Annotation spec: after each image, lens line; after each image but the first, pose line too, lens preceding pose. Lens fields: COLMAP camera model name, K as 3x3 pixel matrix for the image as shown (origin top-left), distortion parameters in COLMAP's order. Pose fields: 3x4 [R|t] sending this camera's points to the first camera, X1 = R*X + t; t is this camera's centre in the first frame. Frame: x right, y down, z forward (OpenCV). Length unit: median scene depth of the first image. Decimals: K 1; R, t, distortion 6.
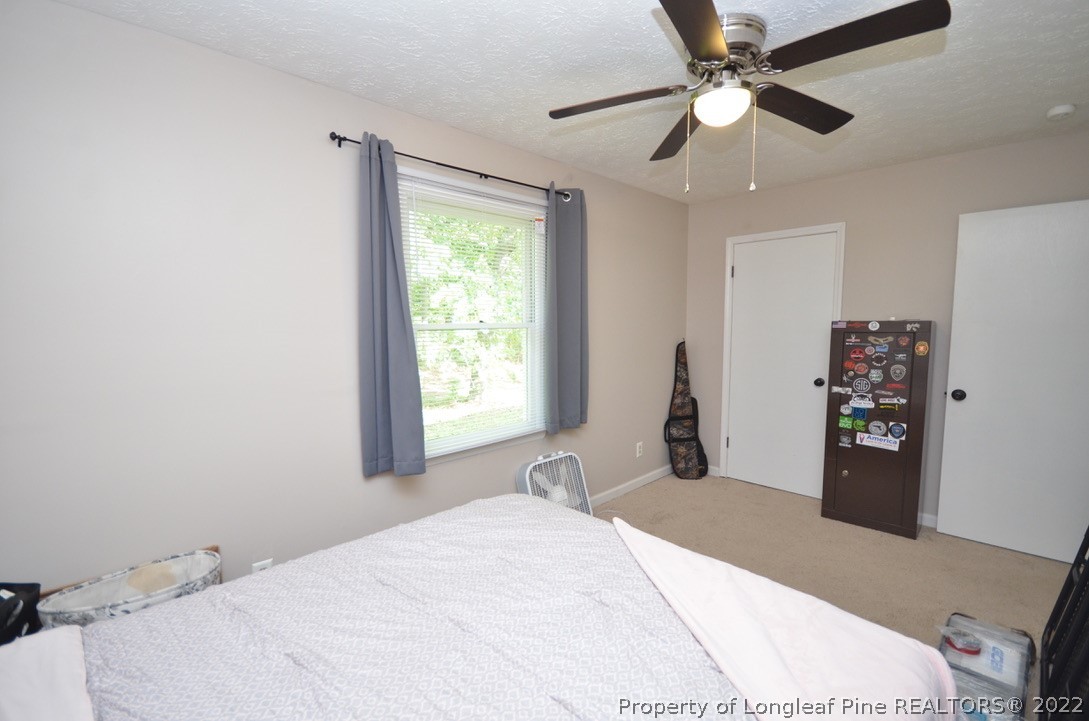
lens RADIAL K [[475.6, 0, 536.3], [0, 475.6, 364.7], [0, 0, 1]] dist [-0.005679, -0.000940]
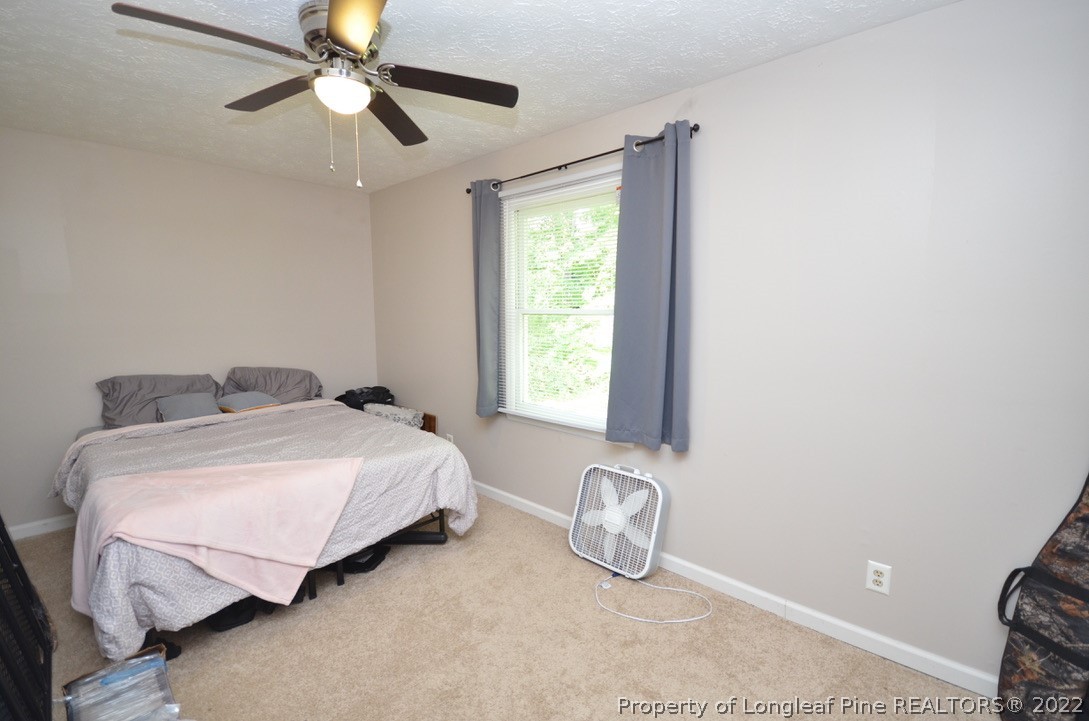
lens RADIAL K [[475.6, 0, 536.3], [0, 475.6, 364.7], [0, 0, 1]] dist [-0.005679, -0.000940]
pose [[0.059299, 0.123623, -0.990556, 0.864413], [-0.095504, 0.988453, 0.117643, -0.076731], [0.993661, 0.087626, 0.070420, 0.807953]]
